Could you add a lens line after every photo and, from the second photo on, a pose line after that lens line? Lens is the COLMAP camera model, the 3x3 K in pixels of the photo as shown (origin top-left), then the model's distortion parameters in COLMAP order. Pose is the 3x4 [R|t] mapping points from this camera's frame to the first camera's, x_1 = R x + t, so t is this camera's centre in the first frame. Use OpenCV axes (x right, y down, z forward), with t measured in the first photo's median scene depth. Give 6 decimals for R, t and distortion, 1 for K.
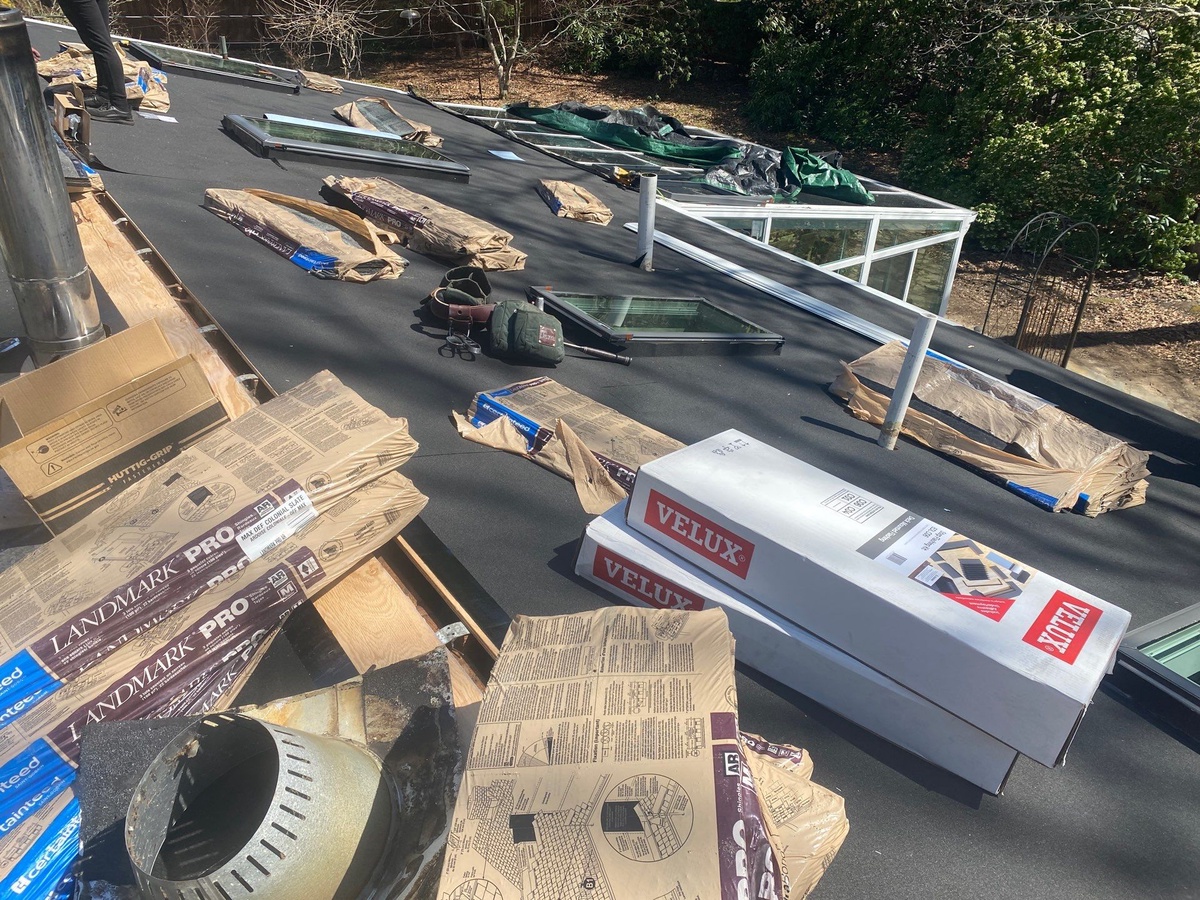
lens RADIAL K [[873.2, 0, 596.1], [0, 873.2, 453.1], [0, 0, 1]] dist [0.136232, -0.165562]
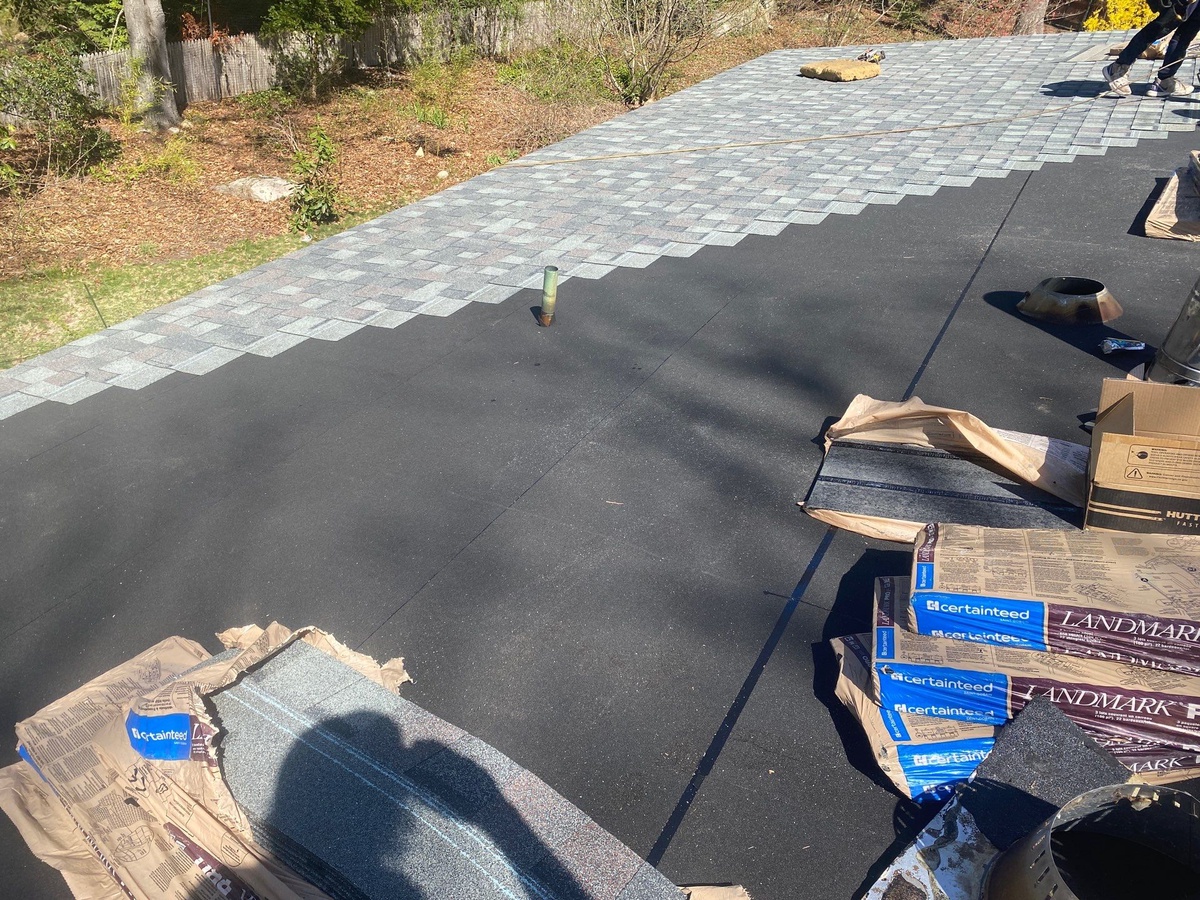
lens RADIAL K [[873.2, 0, 596.1], [0, 873.2, 453.1], [0, 0, 1]] dist [0.136232, -0.165562]
pose [[0.432082, 0.539651, -0.722553, -0.178874], [-0.554122, 0.790987, 0.259400, 0.090722], [0.711515, 0.288300, 0.640804, -0.124844]]
